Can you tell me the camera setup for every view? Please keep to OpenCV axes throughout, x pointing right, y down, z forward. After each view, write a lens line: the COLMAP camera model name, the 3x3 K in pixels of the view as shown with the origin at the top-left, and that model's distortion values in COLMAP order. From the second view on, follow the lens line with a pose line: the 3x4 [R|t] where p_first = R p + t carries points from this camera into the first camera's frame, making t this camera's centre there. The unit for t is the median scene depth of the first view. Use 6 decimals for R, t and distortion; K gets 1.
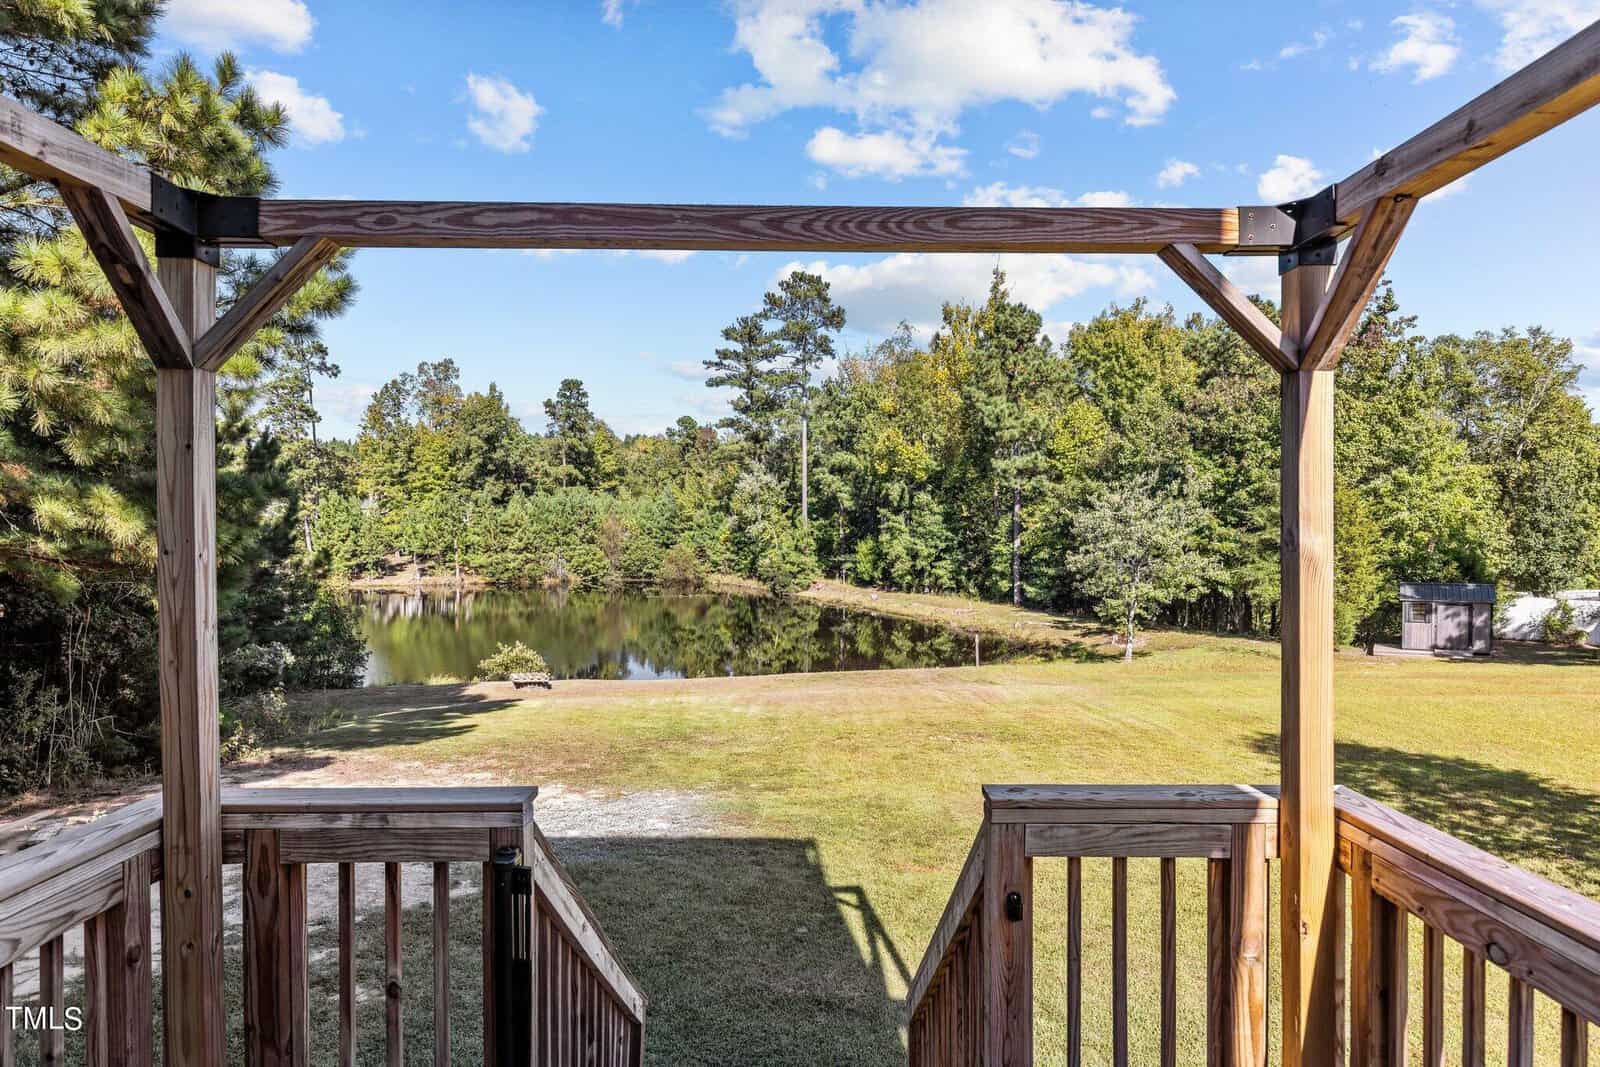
lens RADIAL K [[928.2, 0, 798.4], [0, 928.2, 546.9], [0, 0, 1]] dist [0.066007, 0.000069]
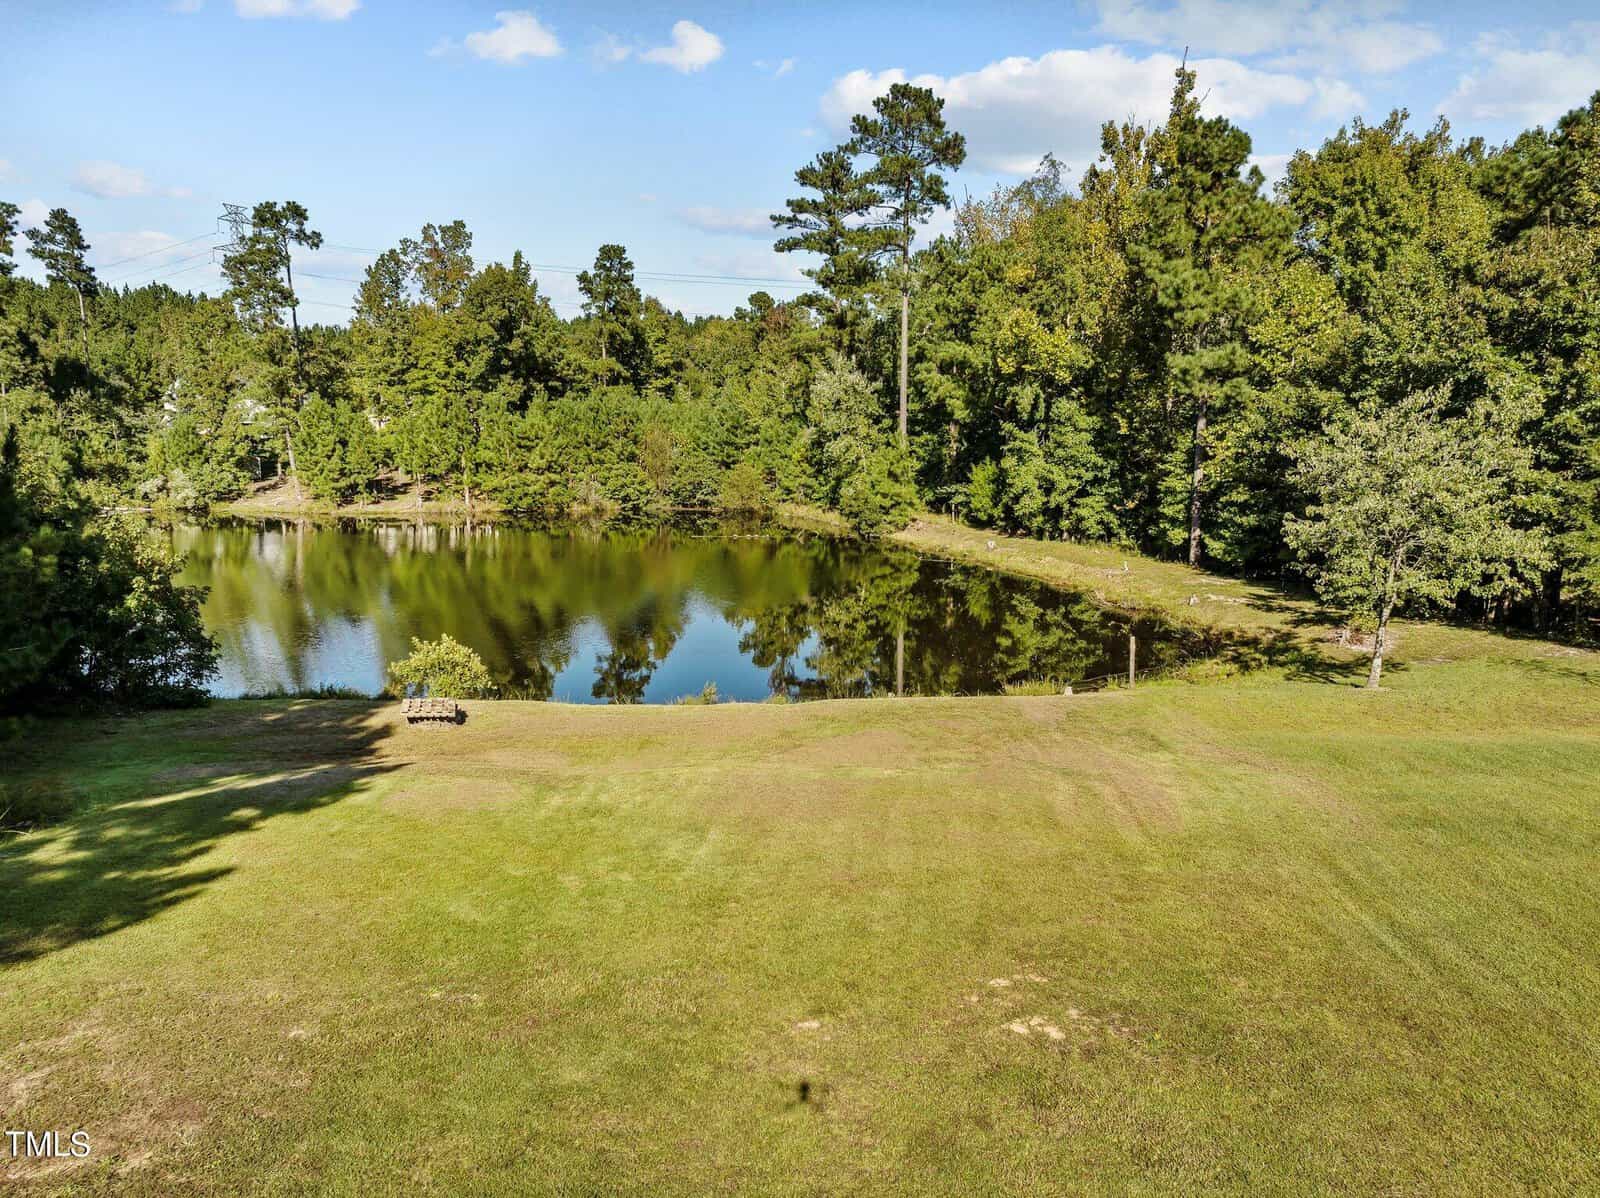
lens RADIAL K [[1124.5, 0, 800.0], [0, 1124.5, 599.0], [0, 0, 1]] dist [0.022703, -0.042809]
pose [[0.994823, 0.018812, -0.099870, 0.017319], [-0.005940, 0.991802, 0.127648, -0.013153], [0.101453, -0.126394, 0.986779, 0.088512]]
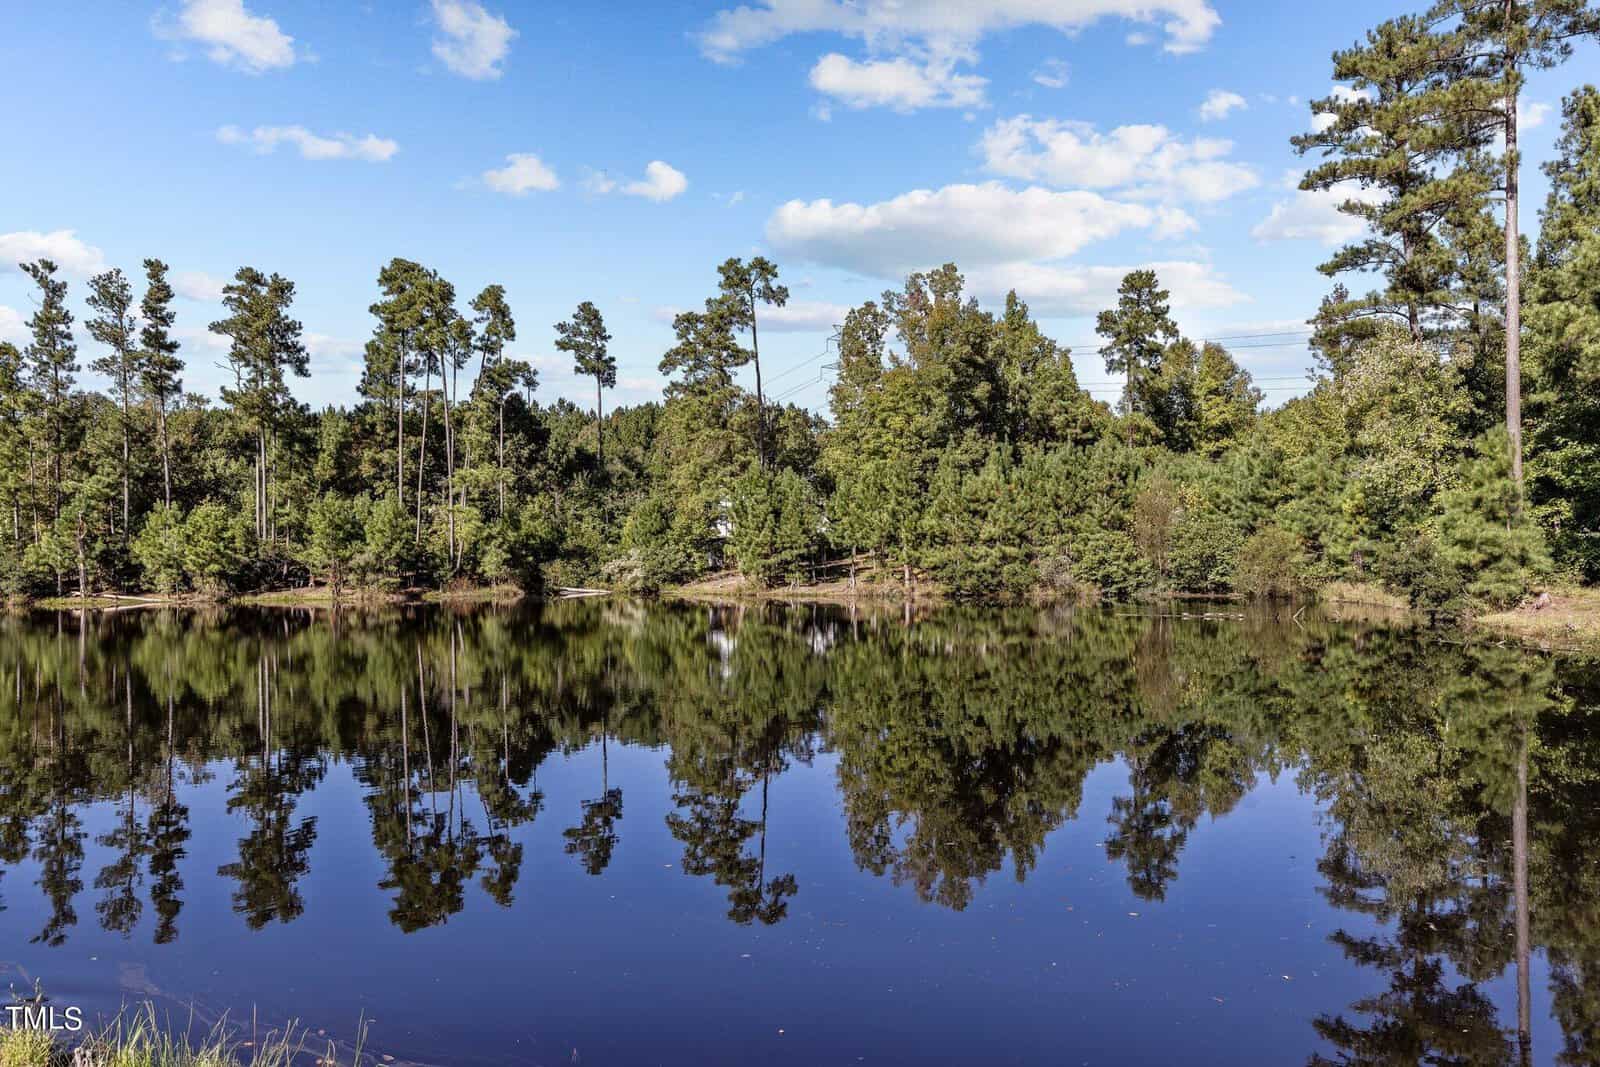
lens RADIAL K [[1170.6, 0, 804.5], [0, 1170.6, 553.4], [0, 0, 1]] dist [0.028882, -0.000571]
pose [[0.795283, -0.006352, -0.606206, 0.073268], [-0.007416, 0.999768, -0.020205, 0.033361], [0.606194, 0.020564, 0.795051, 0.395728]]
